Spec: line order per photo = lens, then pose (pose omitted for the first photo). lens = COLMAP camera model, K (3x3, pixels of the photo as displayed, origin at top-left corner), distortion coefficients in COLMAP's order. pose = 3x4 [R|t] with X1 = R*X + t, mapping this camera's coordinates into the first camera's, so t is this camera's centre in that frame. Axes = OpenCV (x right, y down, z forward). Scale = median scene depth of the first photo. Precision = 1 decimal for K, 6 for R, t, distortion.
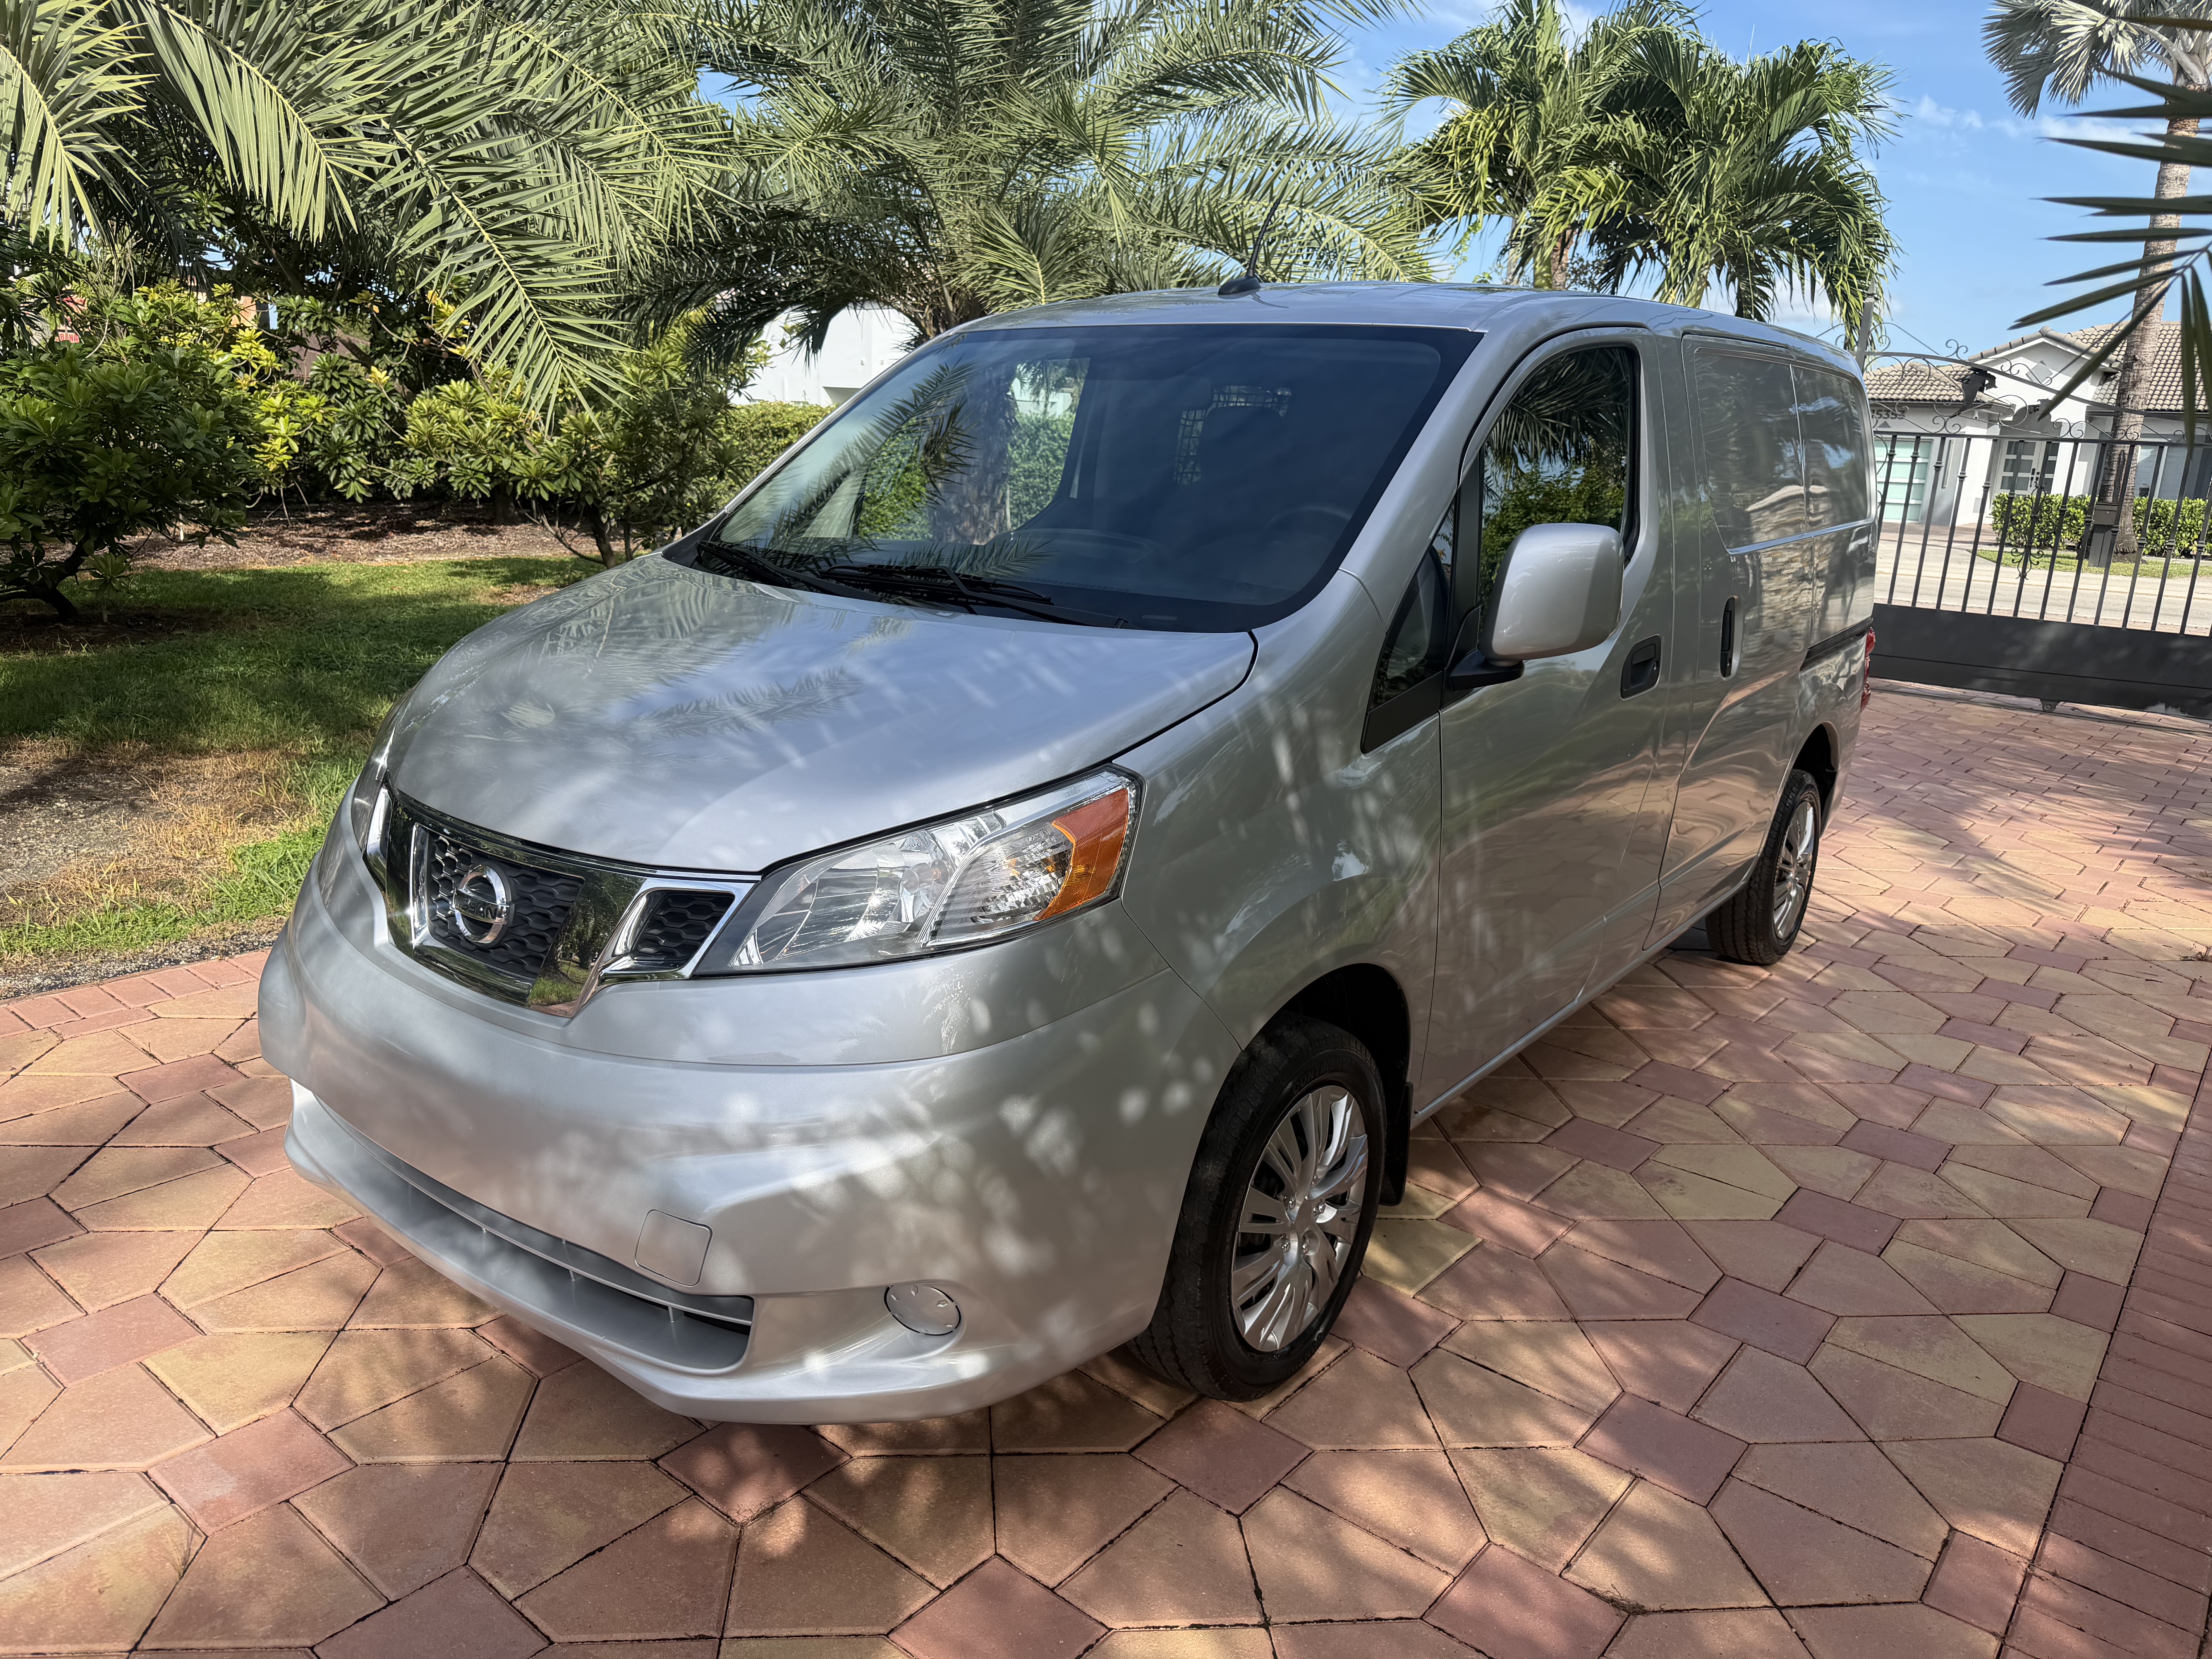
lens RADIAL K [[1571.2, 0, 1106.0], [0, 1571.2, 832.4], [0, 0, 1]] dist [-0.004700, -0.000712]
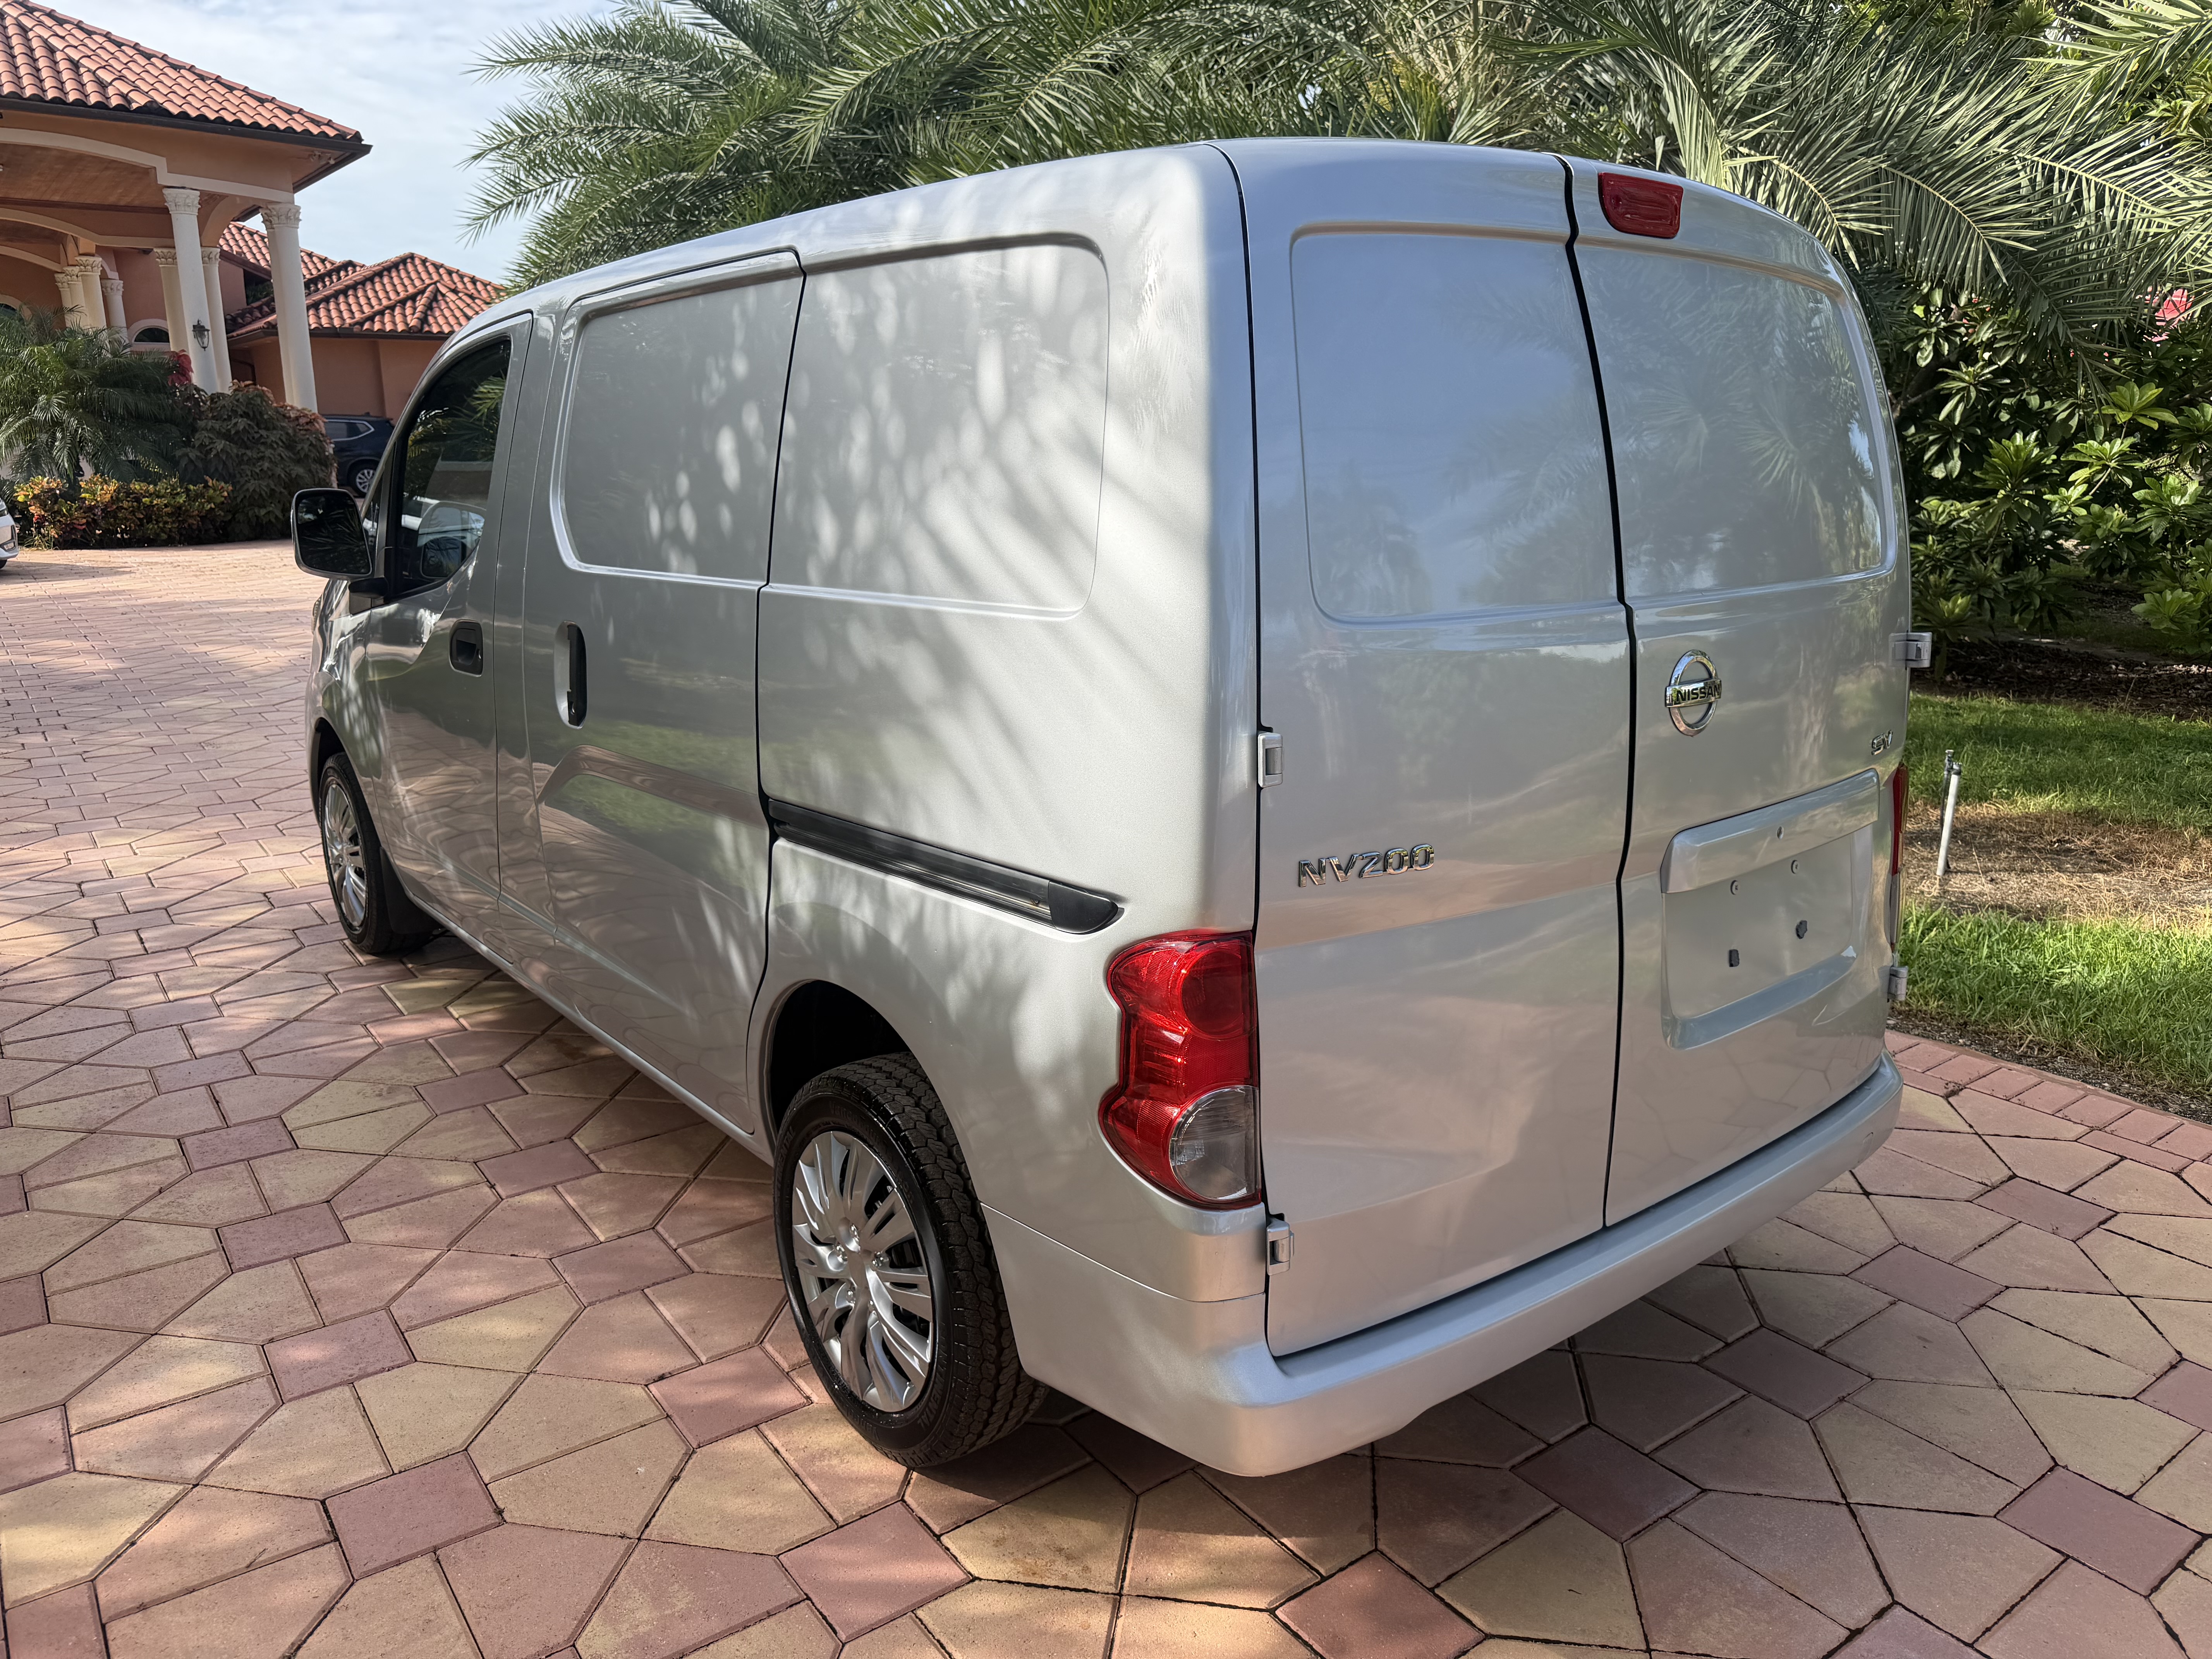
lens RADIAL K [[1571.2, 0, 1104.9], [0, 1571.2, 828.5], [0, 0, 1]] dist [-0.004700, -0.000712]
pose [[-0.248631, 0.182974, -0.951159, 1.259443], [-0.246274, 0.937781, 0.244776, -0.361680], [0.936767, 0.295105, -0.188100, 1.633636]]
